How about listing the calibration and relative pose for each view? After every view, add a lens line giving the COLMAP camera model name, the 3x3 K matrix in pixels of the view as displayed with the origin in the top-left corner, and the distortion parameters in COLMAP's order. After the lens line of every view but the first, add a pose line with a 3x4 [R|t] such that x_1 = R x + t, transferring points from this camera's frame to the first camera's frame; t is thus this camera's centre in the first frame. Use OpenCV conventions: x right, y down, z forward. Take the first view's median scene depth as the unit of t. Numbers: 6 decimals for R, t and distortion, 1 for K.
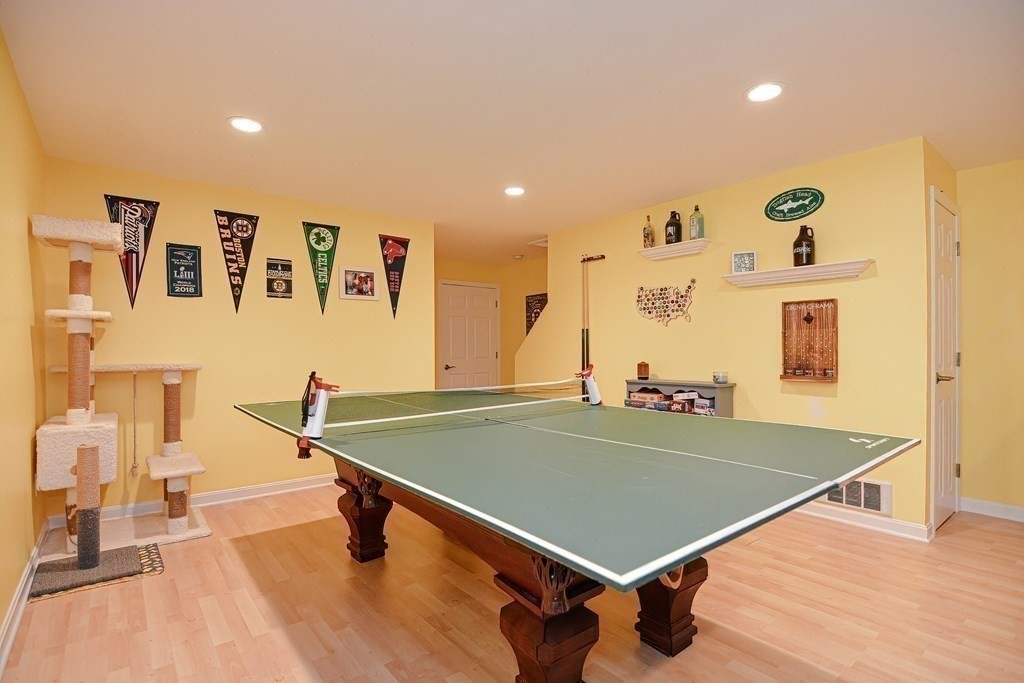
lens RADIAL K [[495.3, 0, 507.9], [0, 495.3, 344.9], [0, 0, 1]] dist [-0.000845, -0.013703]
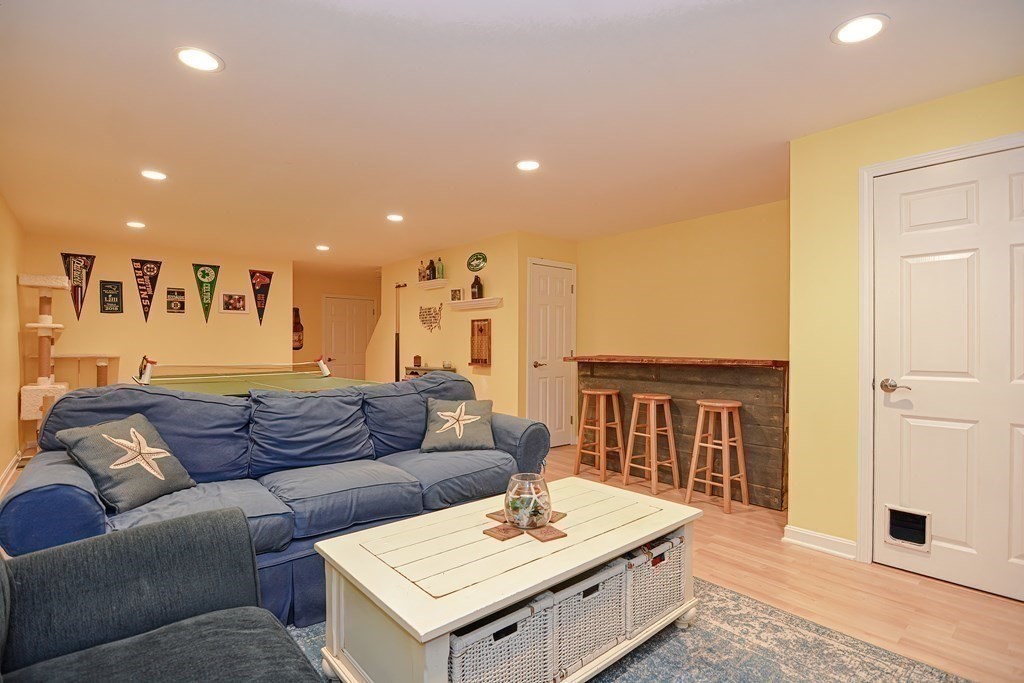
lens RADIAL K [[495.3, 0, 507.9], [0, 495.3, 344.9], [0, 0, 1]] dist [-0.000845, -0.013703]
pose [[0.999570, 0.007317, 0.028388, 0.585309], [-0.007446, 0.999962, 0.004456, -0.008522], [-0.028354, -0.004666, 0.999587, -0.637802]]
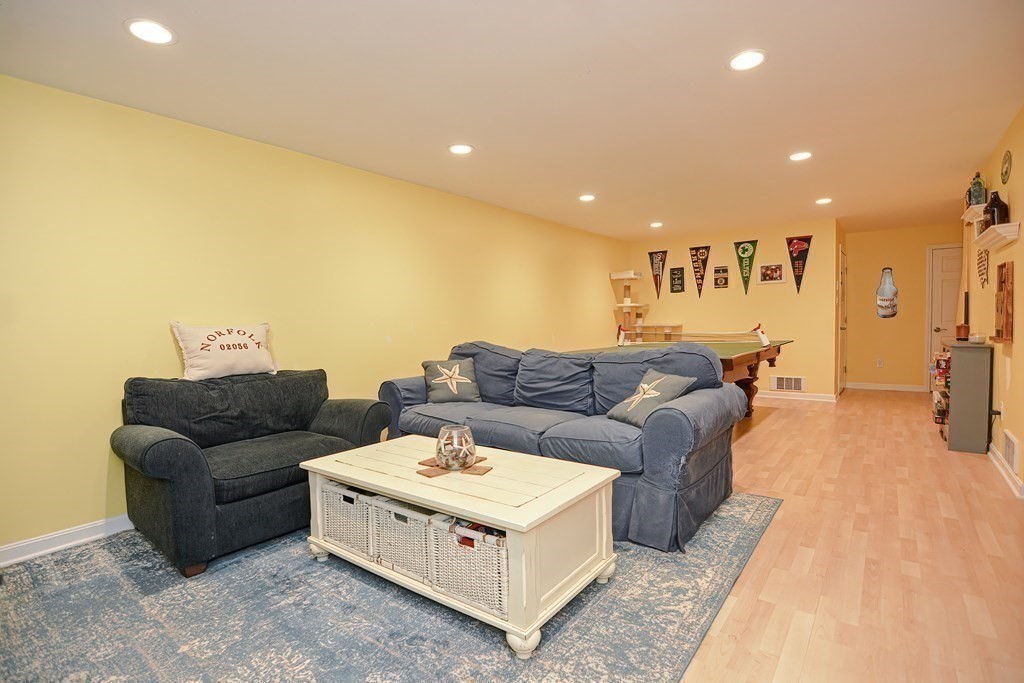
lens RADIAL K [[495.3, 0, 507.9], [0, 495.3, 344.9], [0, 0, 1]] dist [-0.000845, -0.013703]
pose [[0.233076, 0.044563, -0.971437, 1.210908], [0.026197, 0.998299, 0.052080, -0.001227], [0.972106, -0.037587, 0.231512, -0.208128]]
